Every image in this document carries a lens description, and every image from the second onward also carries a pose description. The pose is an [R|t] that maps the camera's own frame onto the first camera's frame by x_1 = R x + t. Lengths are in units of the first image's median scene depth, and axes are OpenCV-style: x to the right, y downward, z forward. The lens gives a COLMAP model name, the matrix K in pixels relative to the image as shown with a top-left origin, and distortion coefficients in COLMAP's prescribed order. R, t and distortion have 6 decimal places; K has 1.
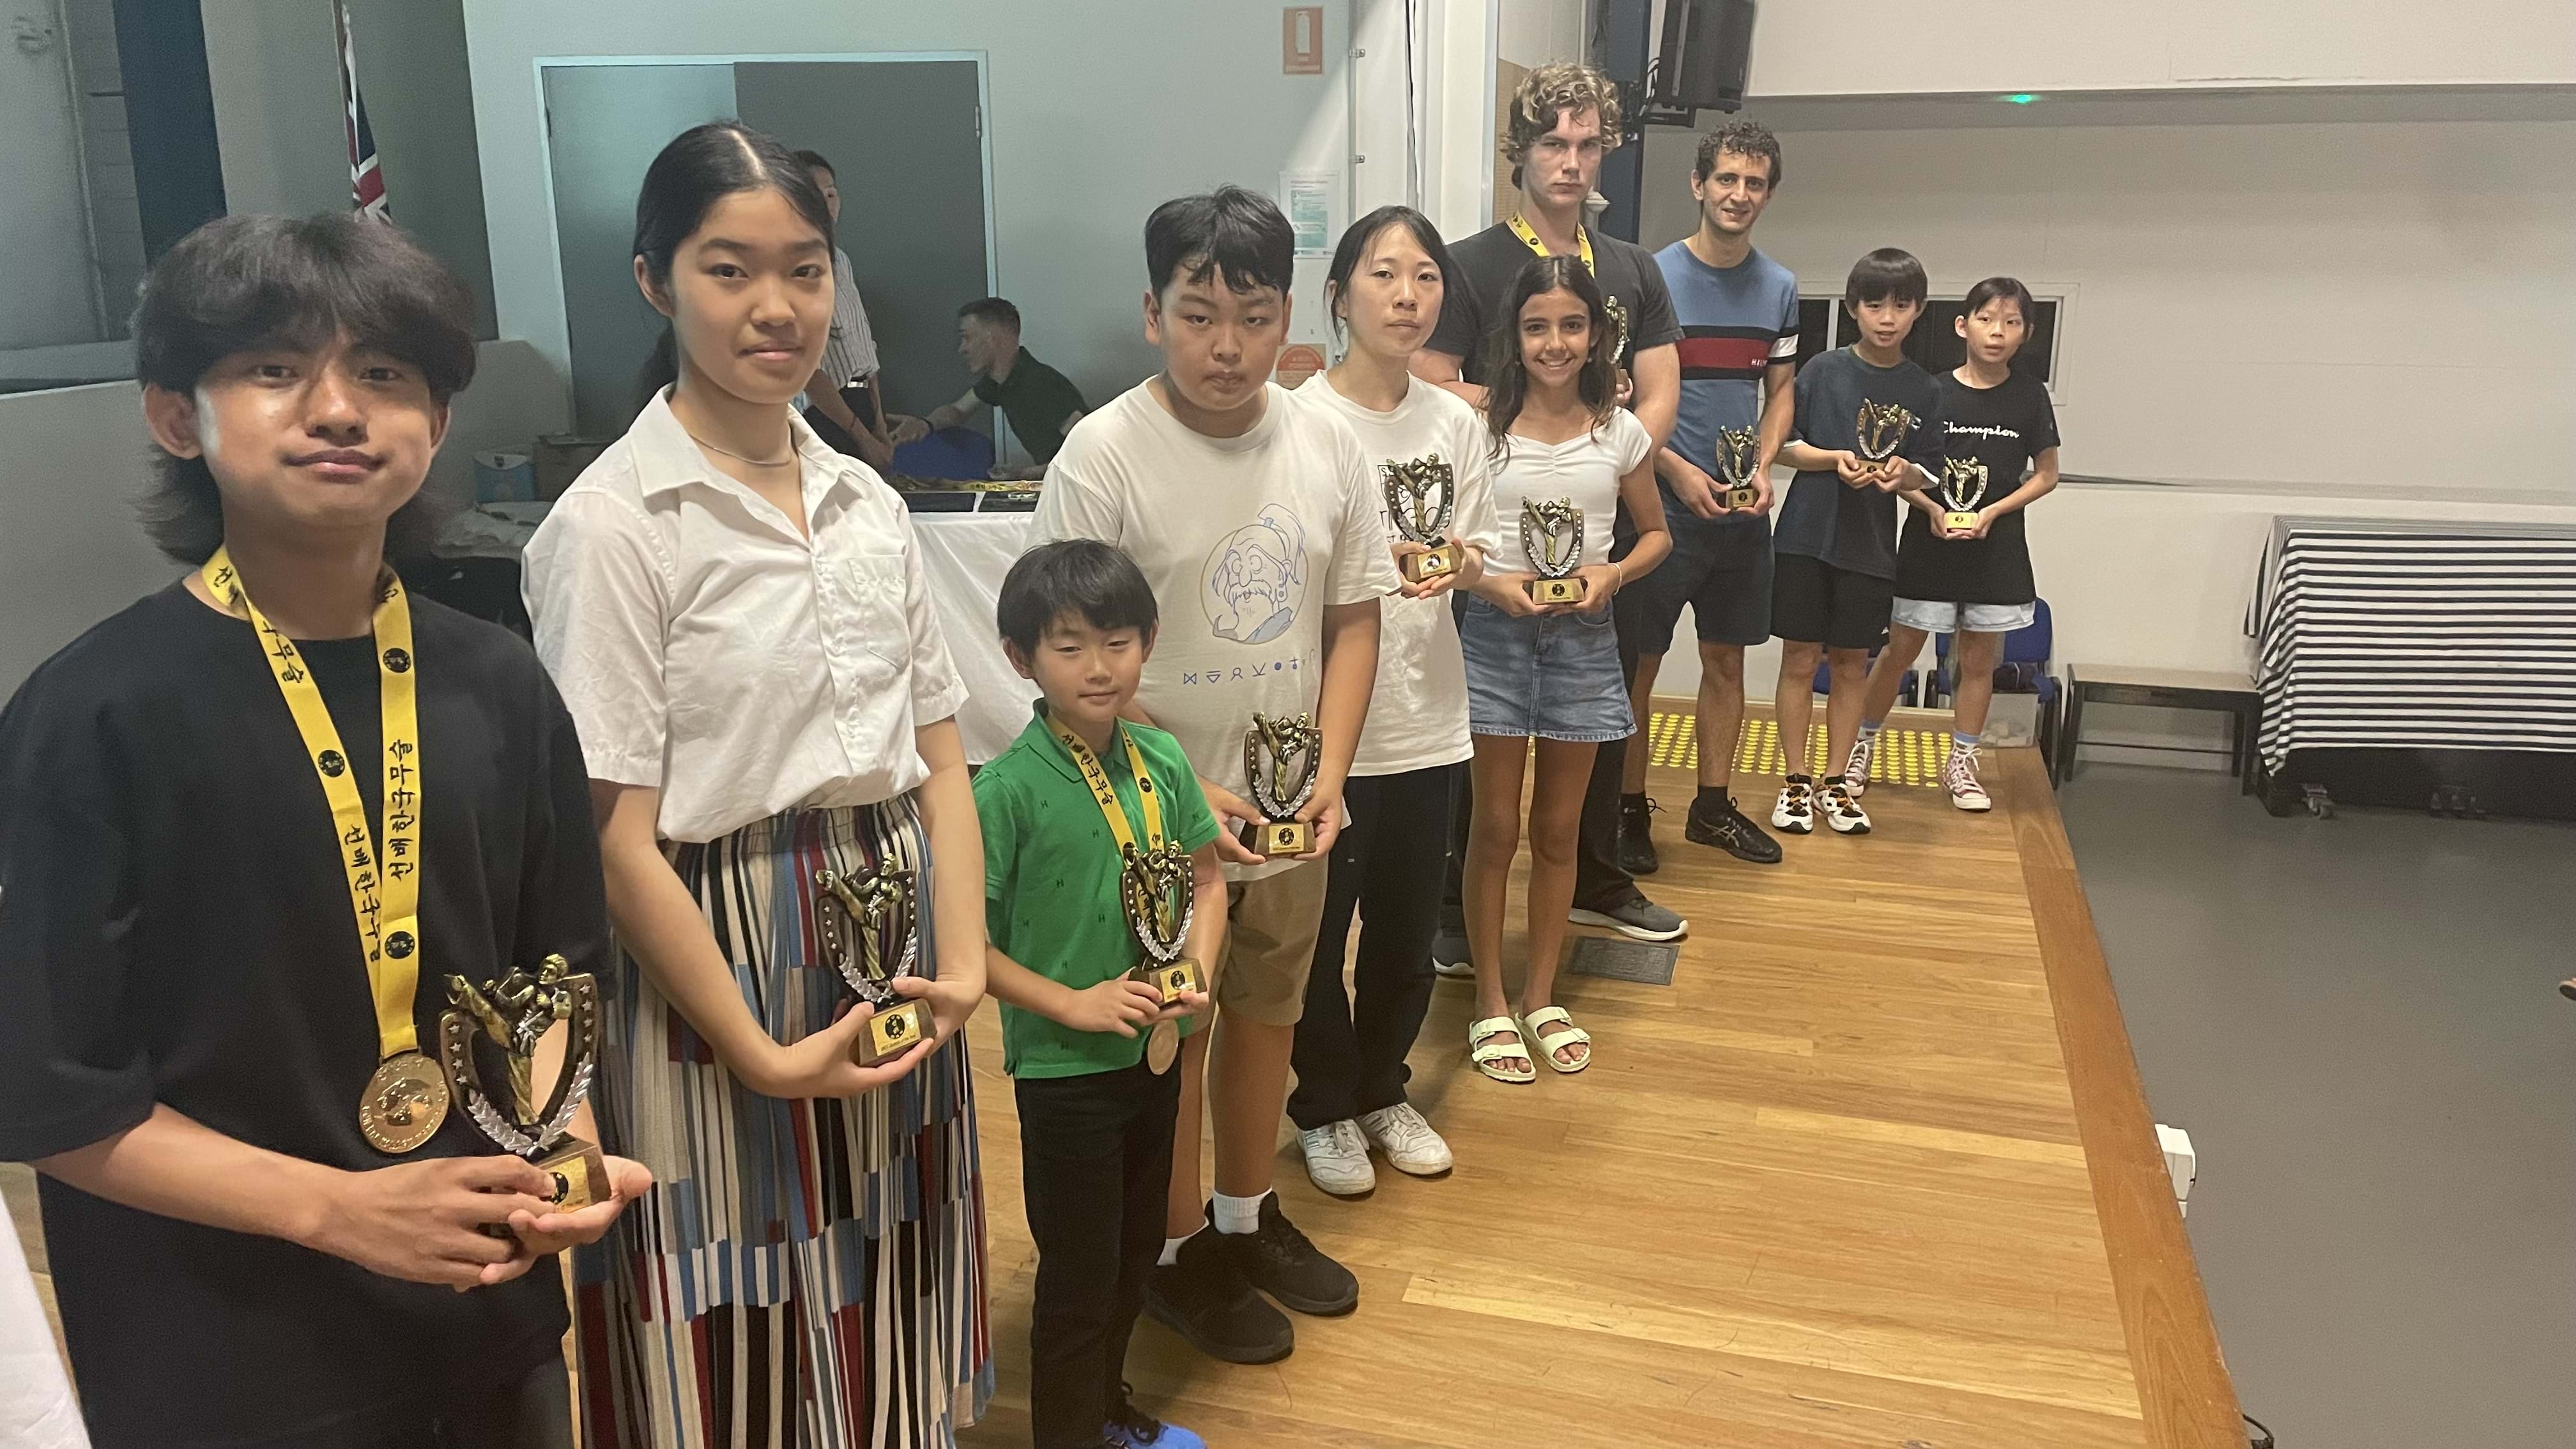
lens RADIAL K [[1964.9, 0, 1288.0], [0, 1964.9, 724.5], [0, 0, 1]] dist [0.058196, -0.096521]
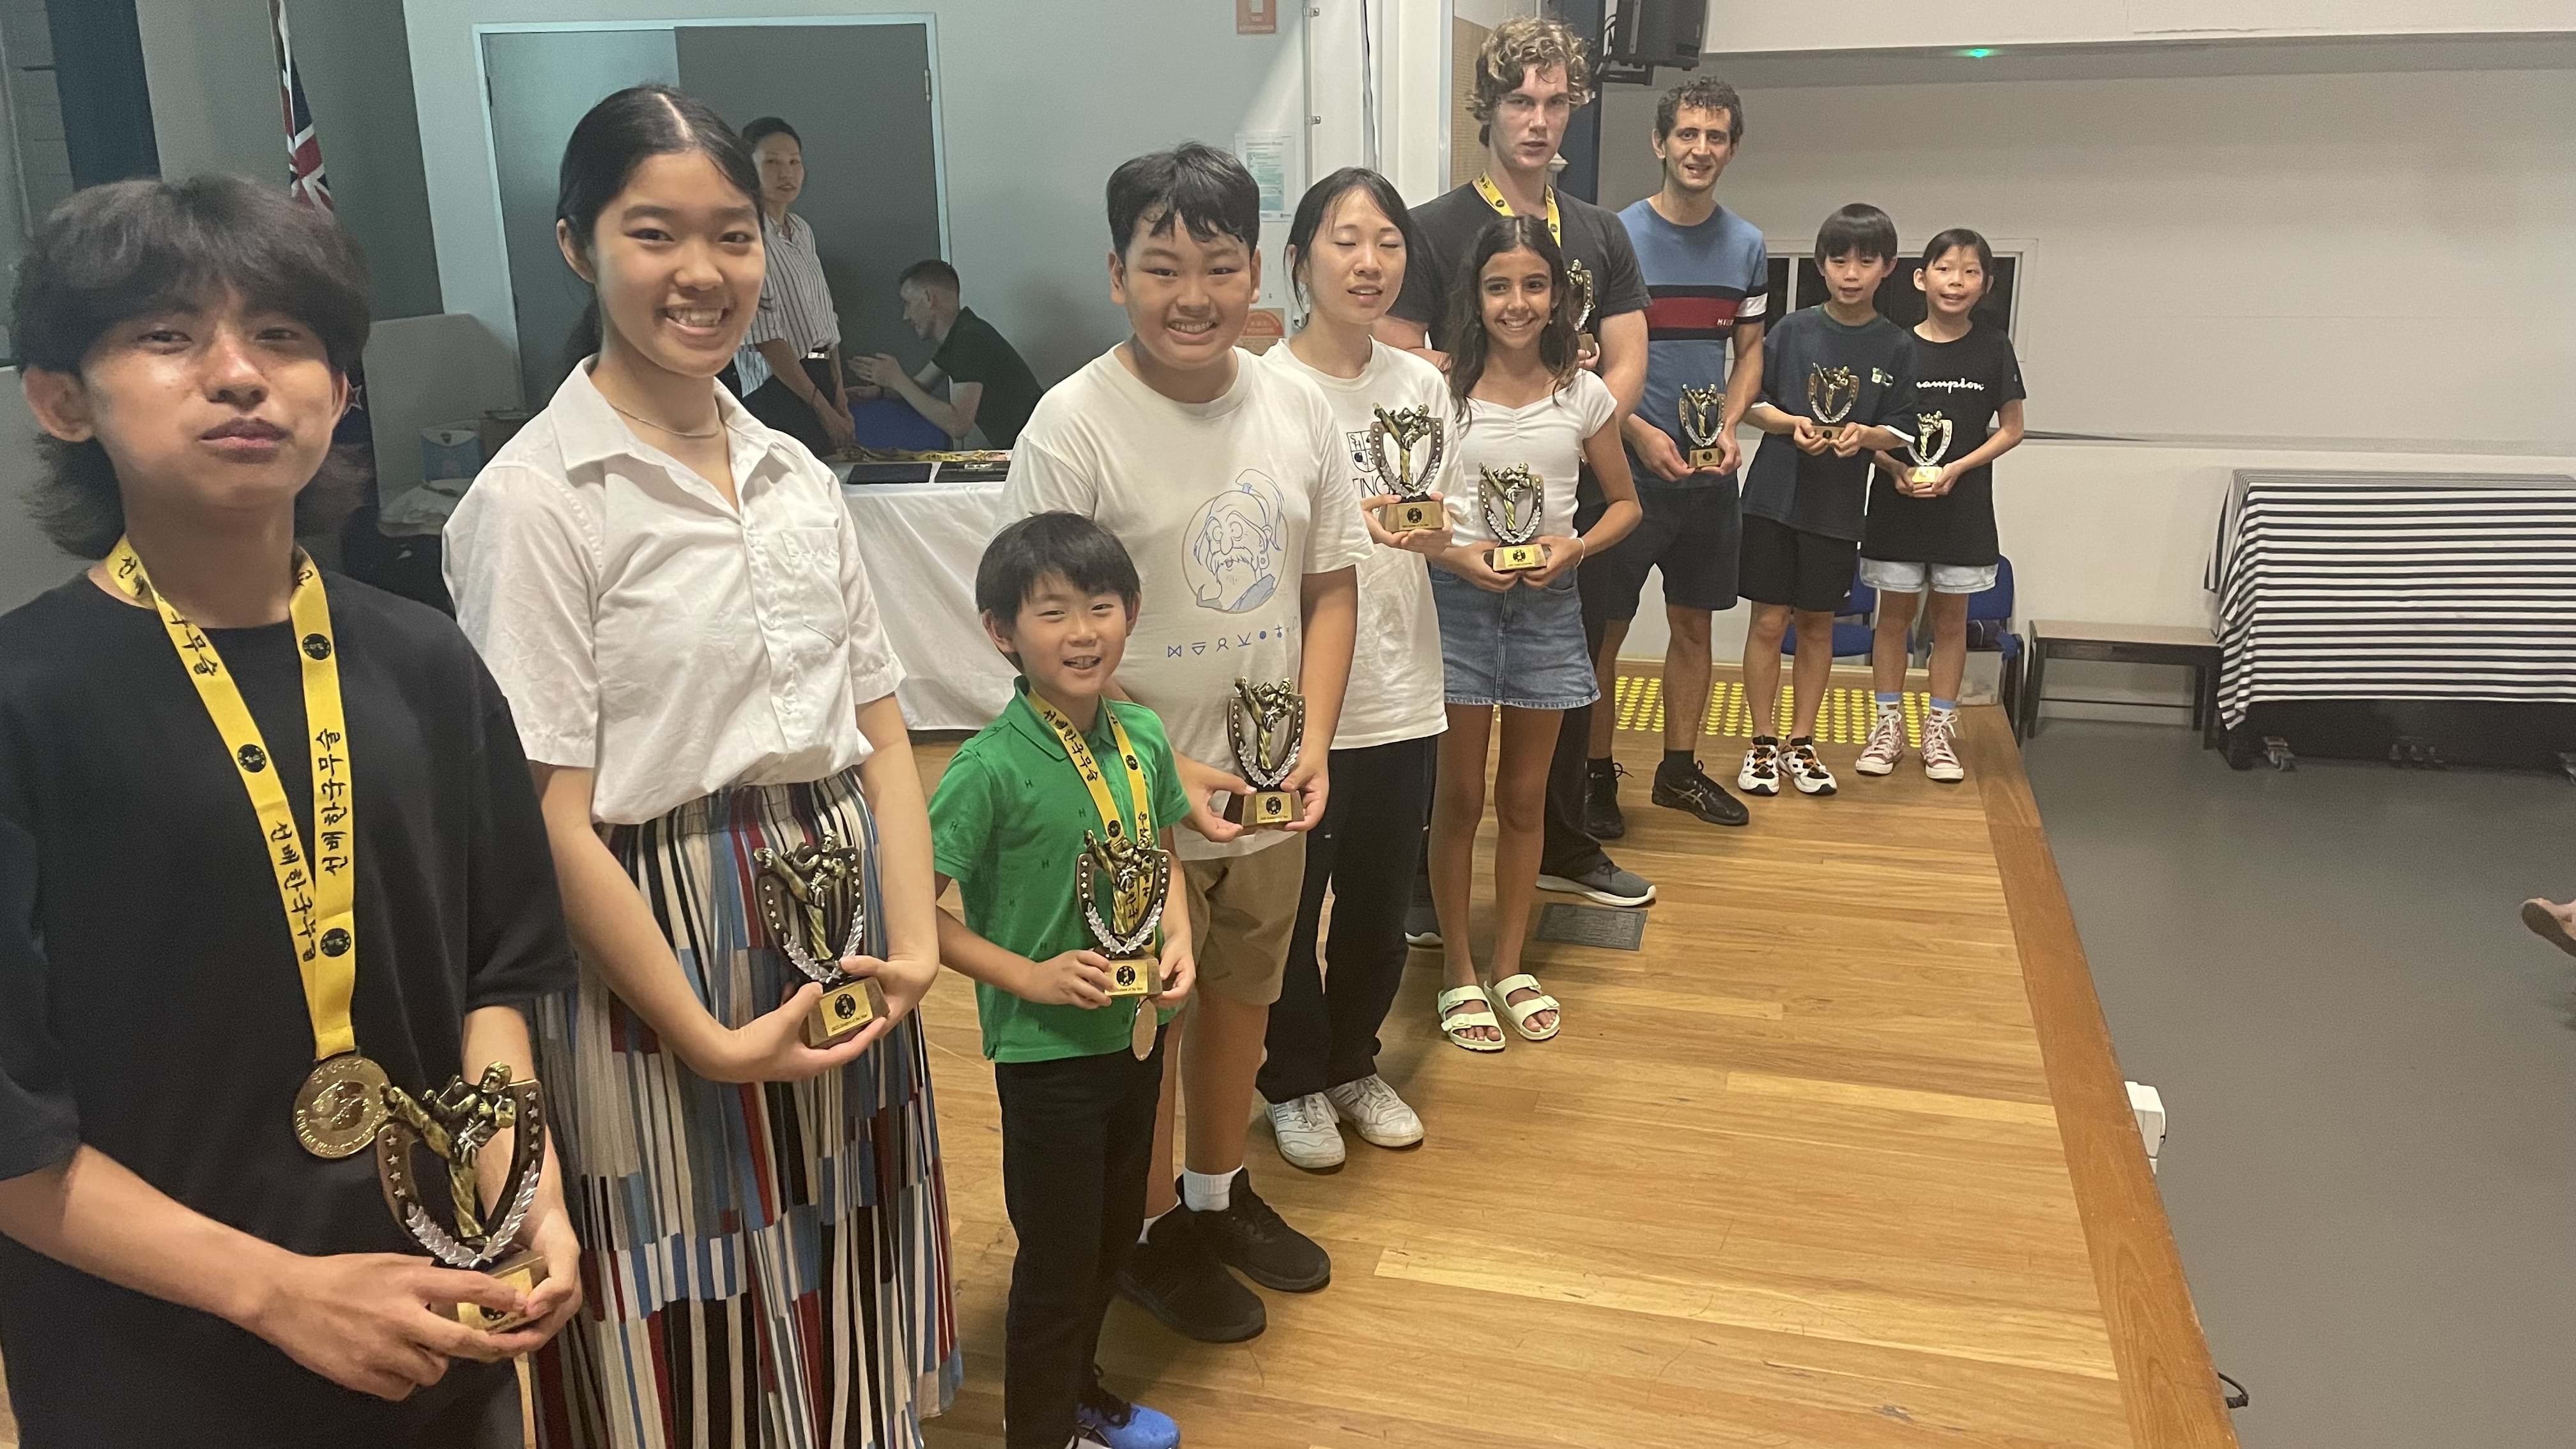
lens RADIAL K [[1964.9, 0, 1288.0], [0, 1964.9, 724.5], [0, 0, 1]] dist [0.058196, -0.096521]
pose [[0.999727, -0.015152, 0.017779, 0.000625], [0.014841, 0.999737, 0.017505, -0.002079], [-0.018039, -0.017236, 0.999689, 0.010597]]
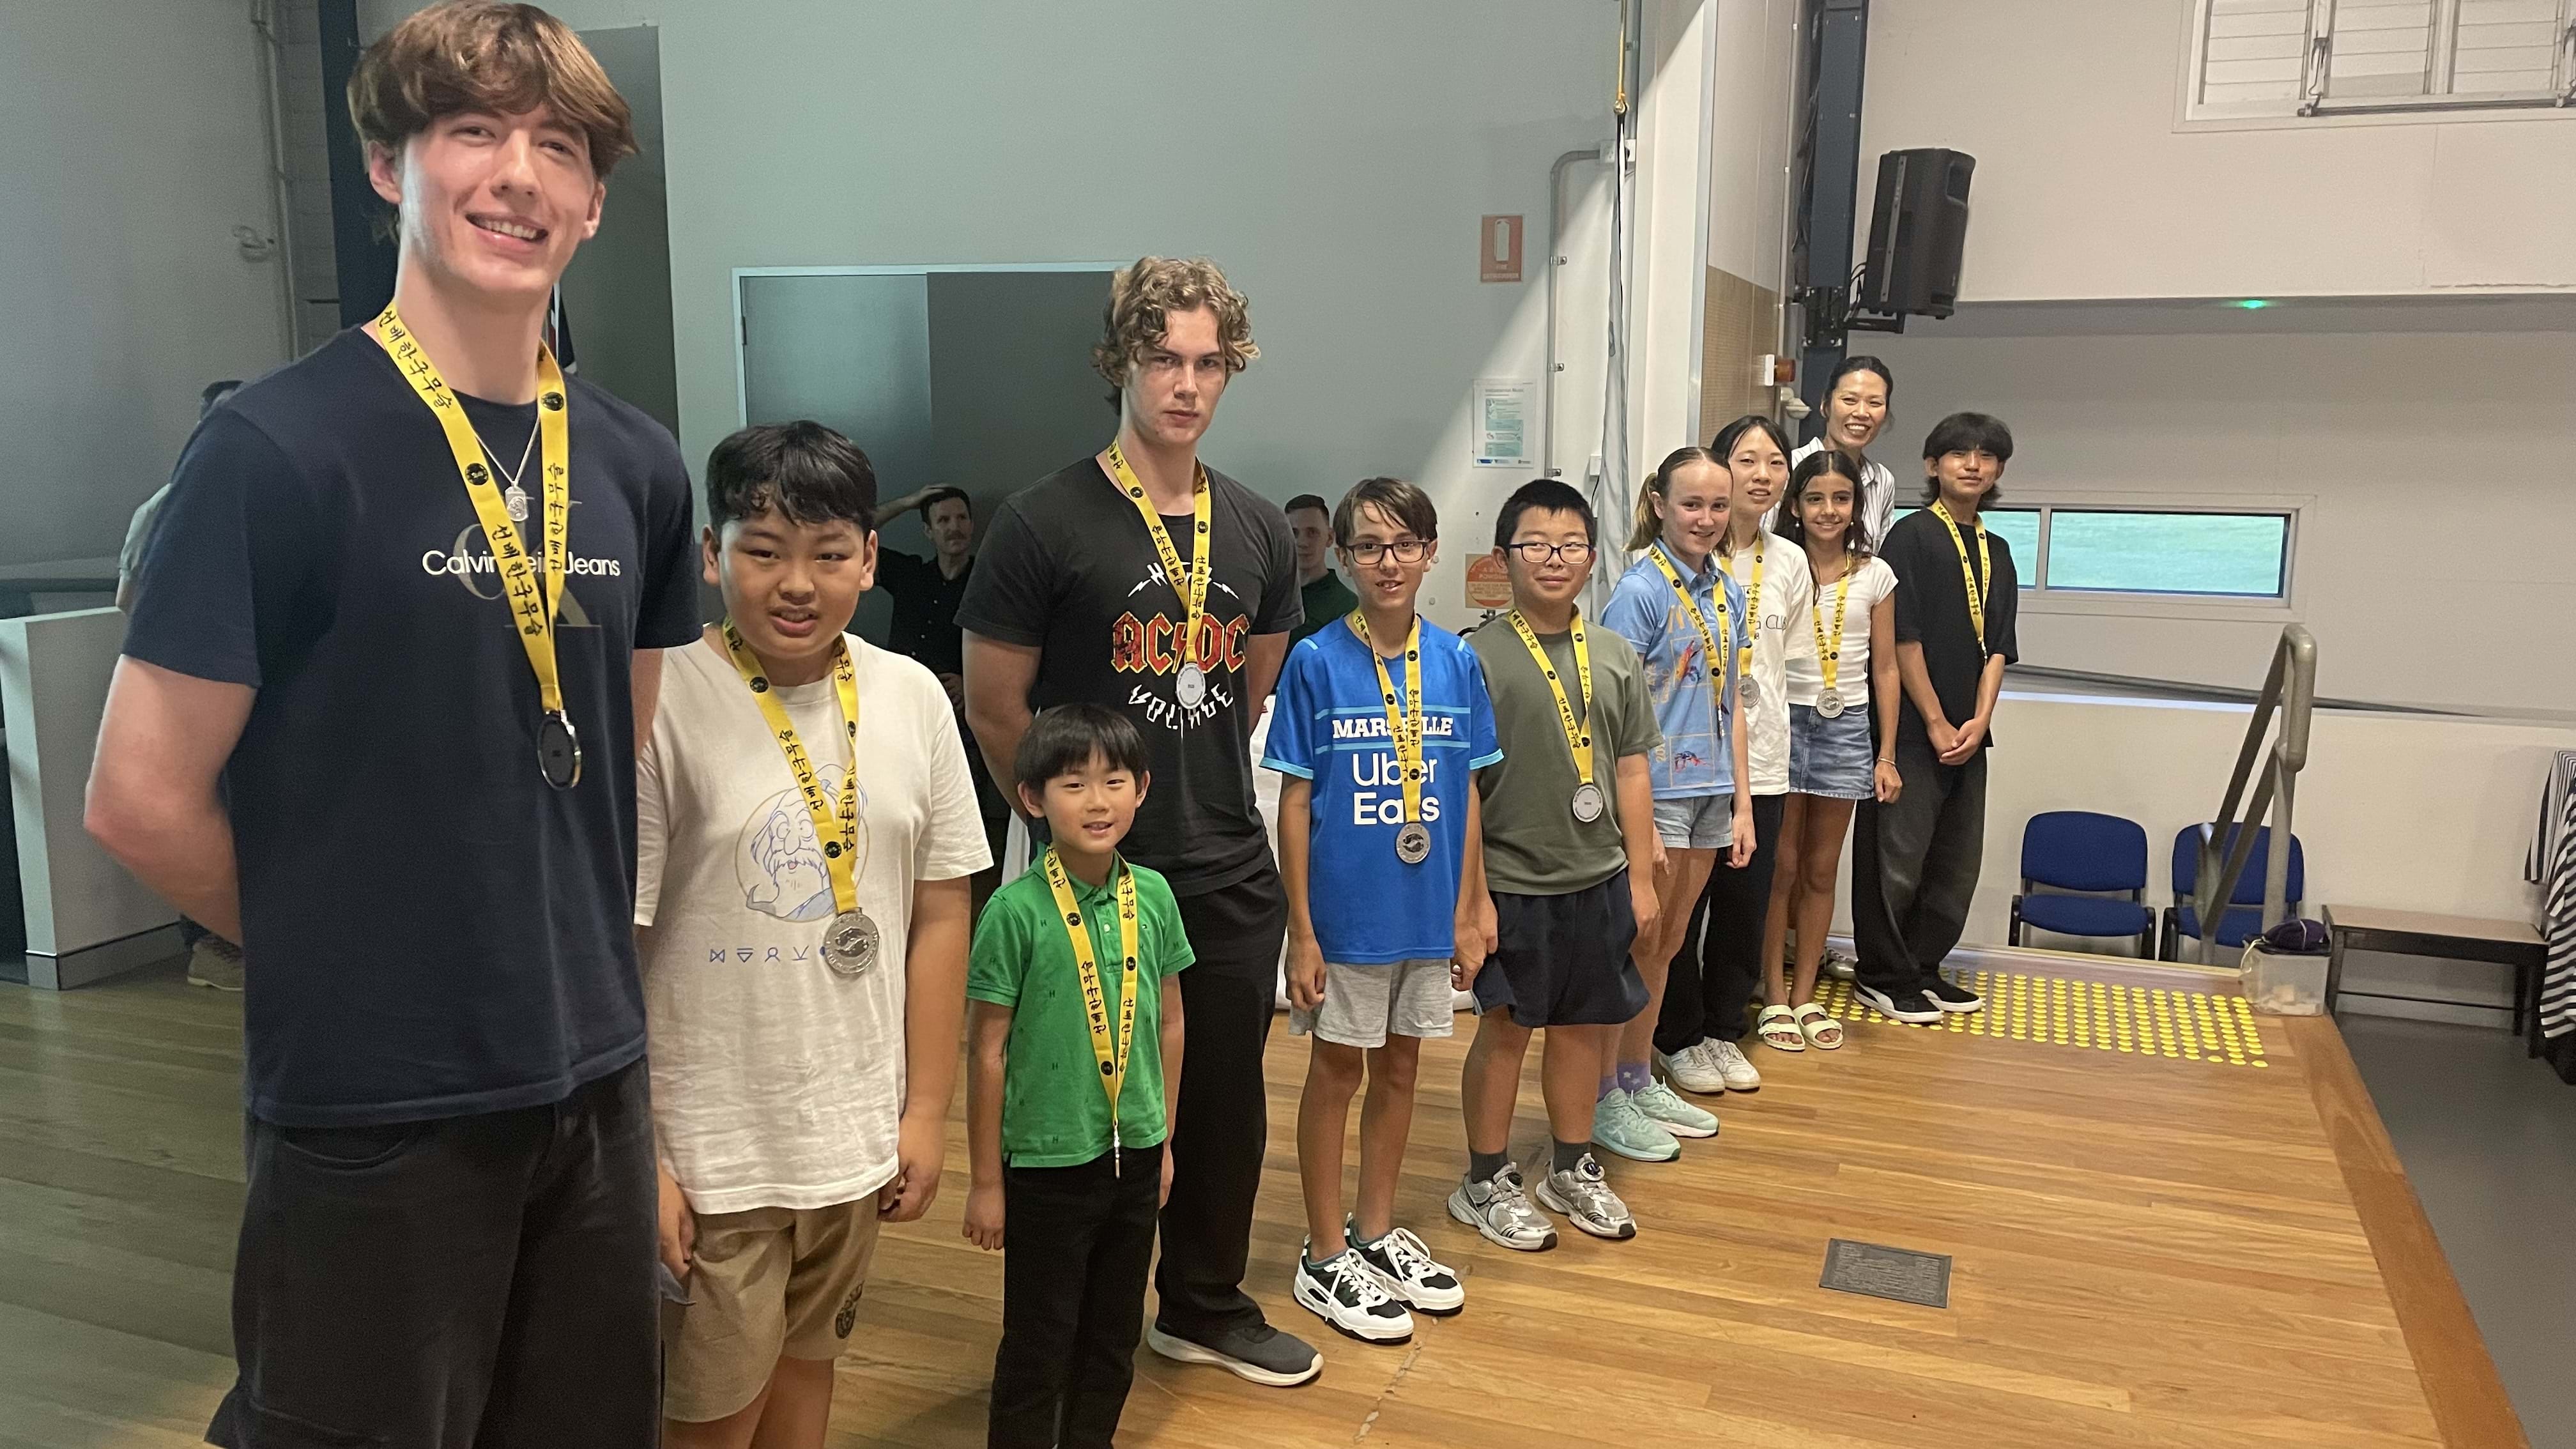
lens RADIAL K [[1959.2, 0, 1257.0], [0, 1959.2, 714.9], [0, 0, 1]] dist [0.057094, -0.103365]
pose [[0.995704, 0.018452, -0.090740, -0.034730], [-0.027285, 0.994902, -0.097084, -0.035546], [0.088486, 0.099143, 0.991131, 0.092289]]
